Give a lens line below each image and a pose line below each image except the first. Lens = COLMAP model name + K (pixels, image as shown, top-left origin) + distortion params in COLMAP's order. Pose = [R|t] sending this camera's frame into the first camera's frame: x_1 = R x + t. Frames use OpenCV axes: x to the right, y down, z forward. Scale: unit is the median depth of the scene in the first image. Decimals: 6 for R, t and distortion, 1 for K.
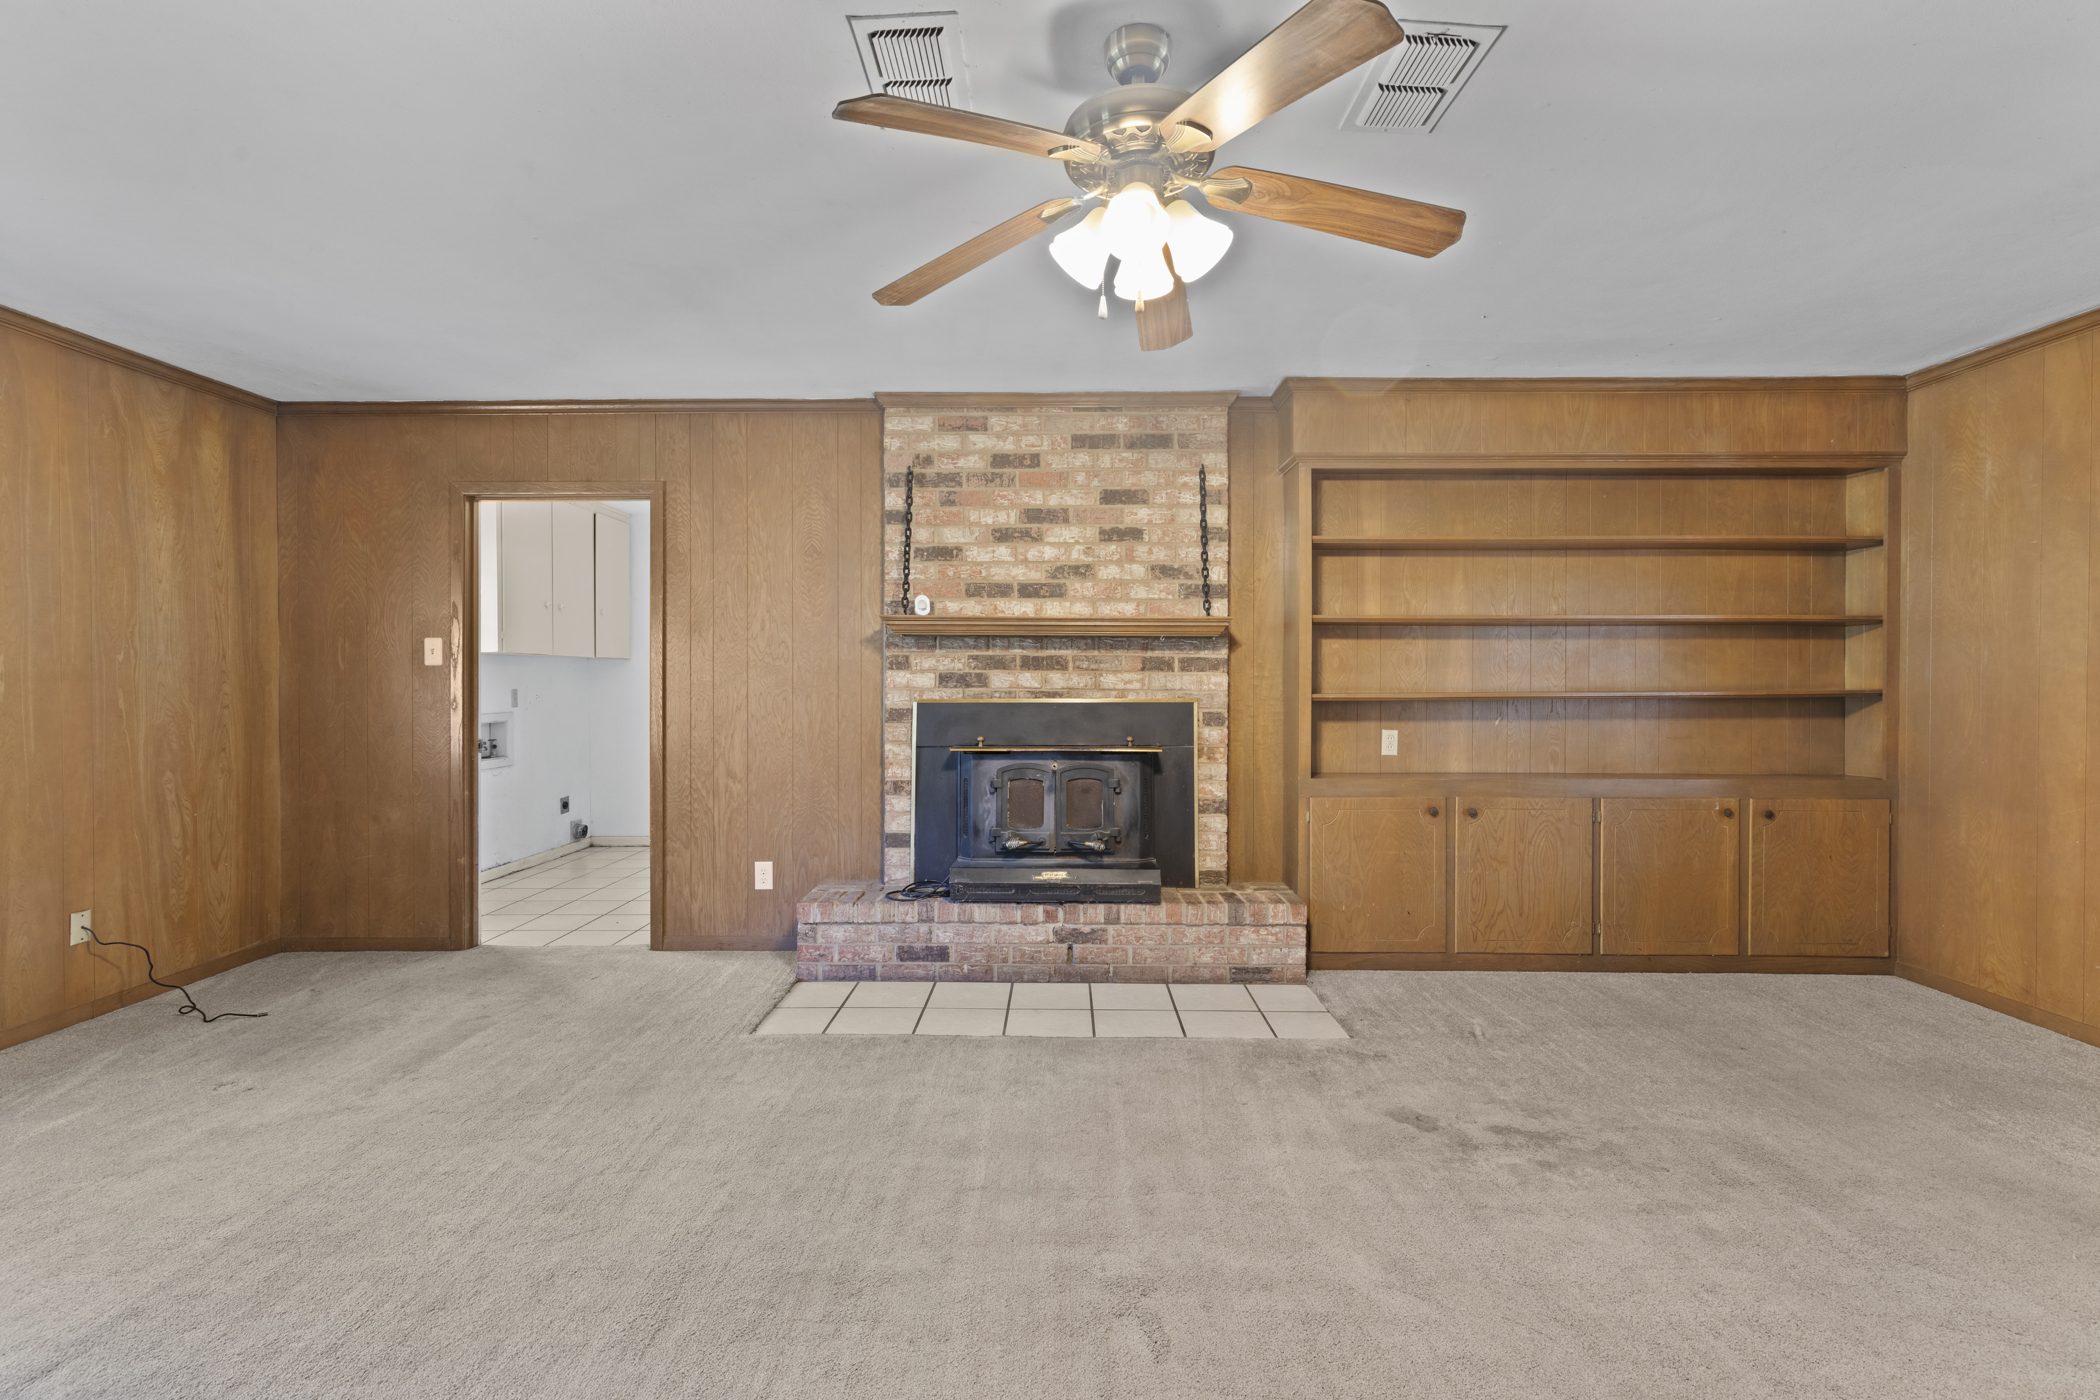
lens RADIAL K [[935.1, 0, 1044.5], [0, 935.1, 690.4], [0, 0, 1]] dist [0.003284, 0.000268]
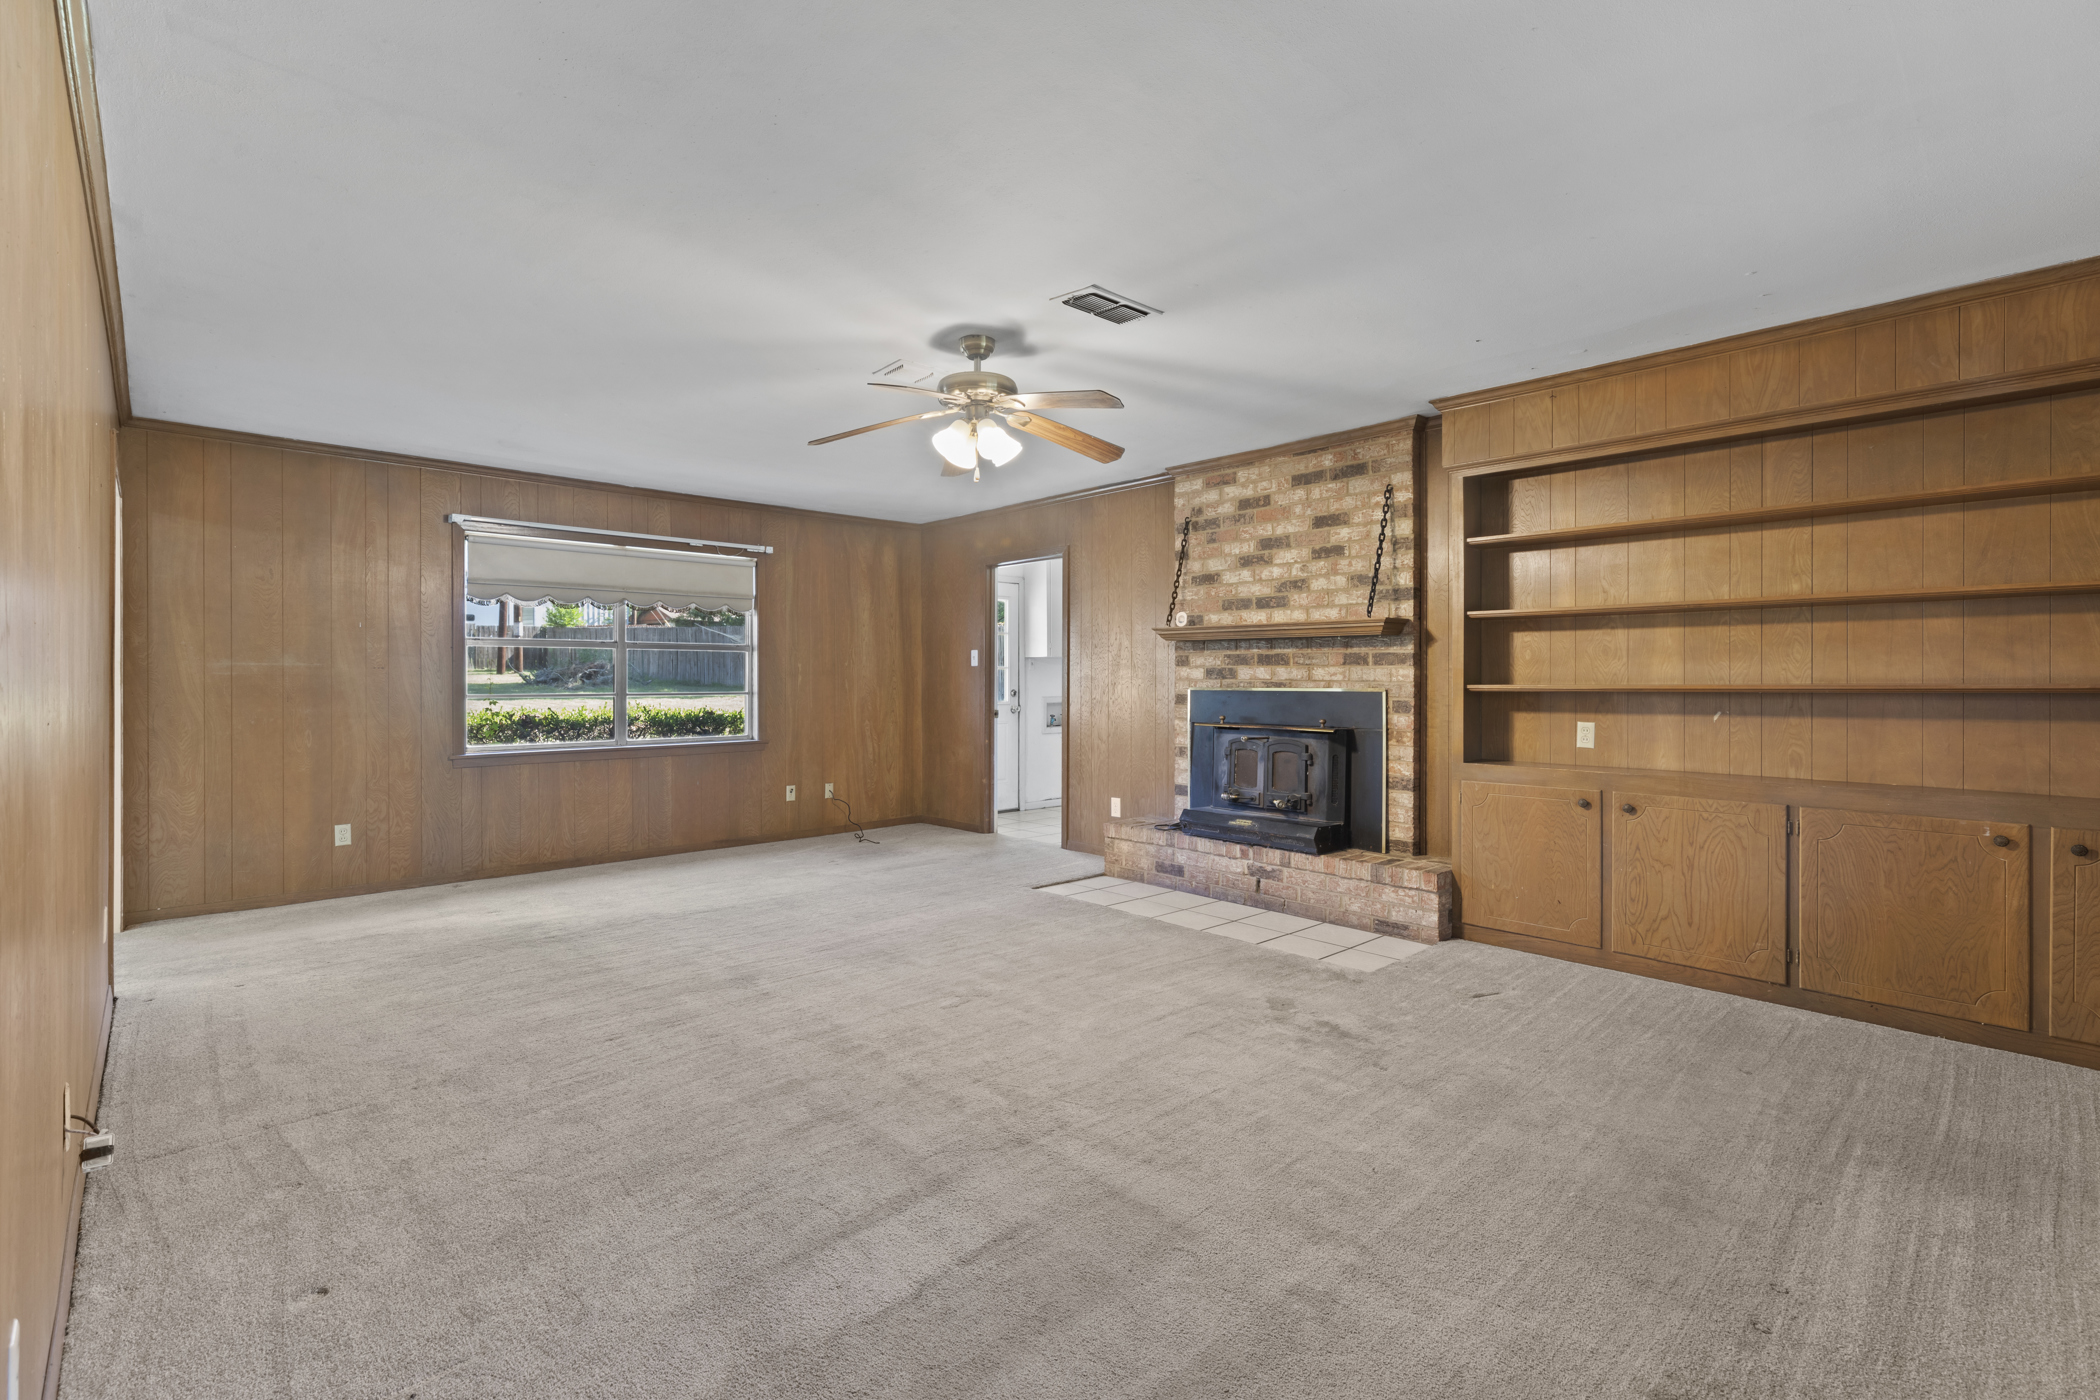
lens RADIAL K [[938.8, 0, 1043.7], [0, 938.8, 682.7], [0, 0, 1]] dist [0.000823, 0.000087]
pose [[0.688825, 0.003081, -0.724921, 0.707452], [-0.006053, 0.999981, -0.001501, 0.005754], [0.724902, 0.005422, 0.688830, -0.098309]]
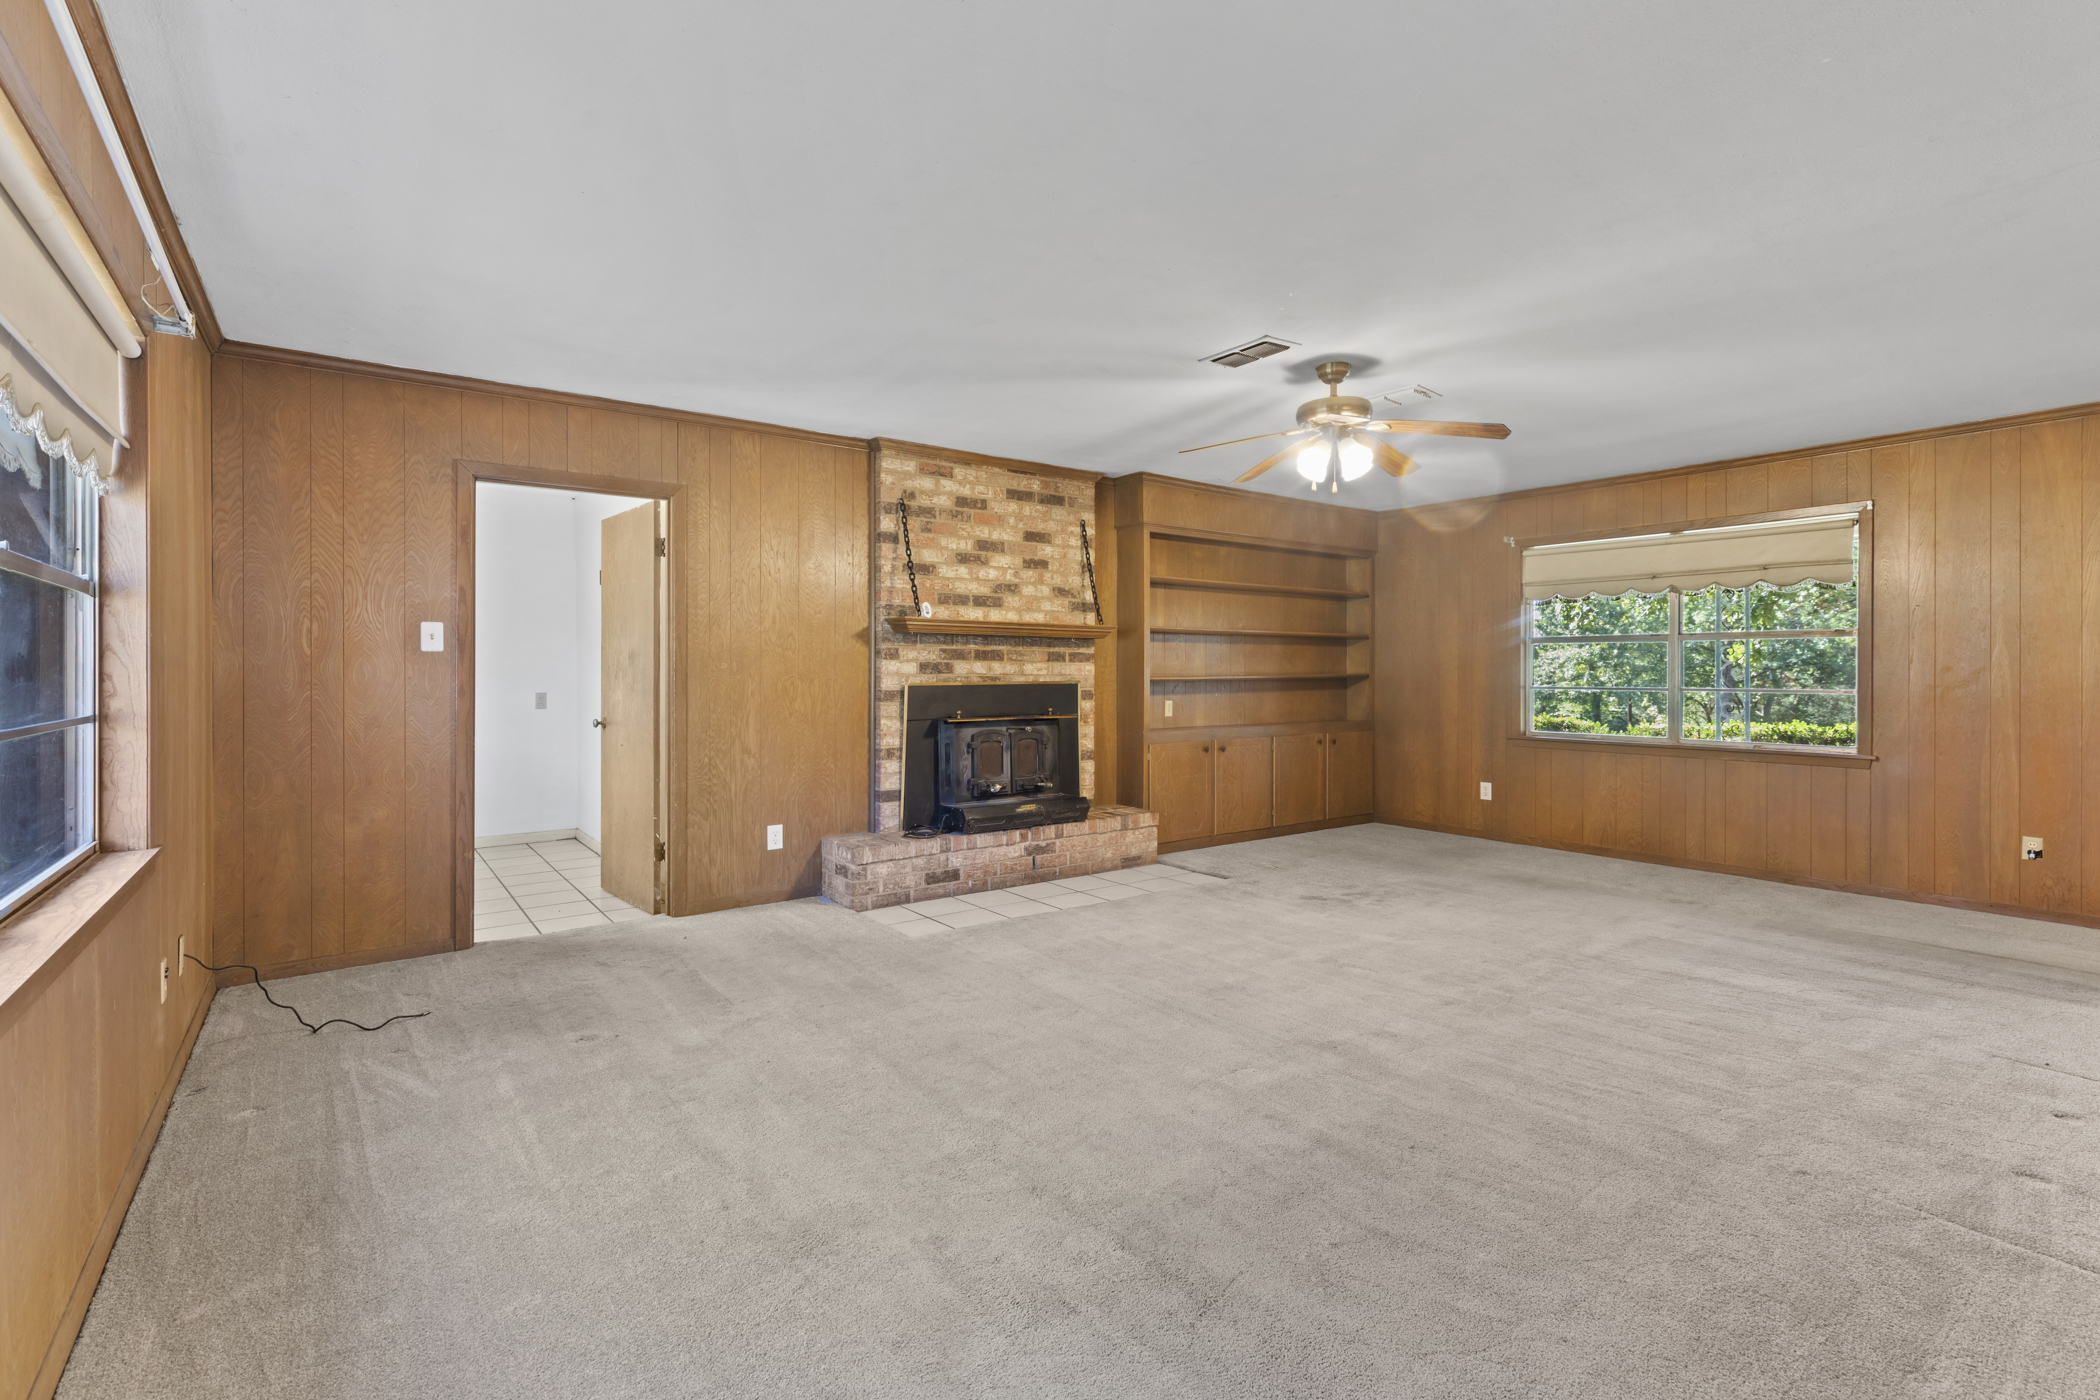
lens RADIAL K [[945.8, 0, 1046.2], [0, 945.8, 672.5], [0, 0, 1]] dist [0.003068, 0.000243]
pose [[0.798251, -0.001239, 0.602324, -0.757375], [0.005646, 0.999969, -0.005426, 0.003327], [-0.602299, 0.007731, 0.798233, -0.136930]]
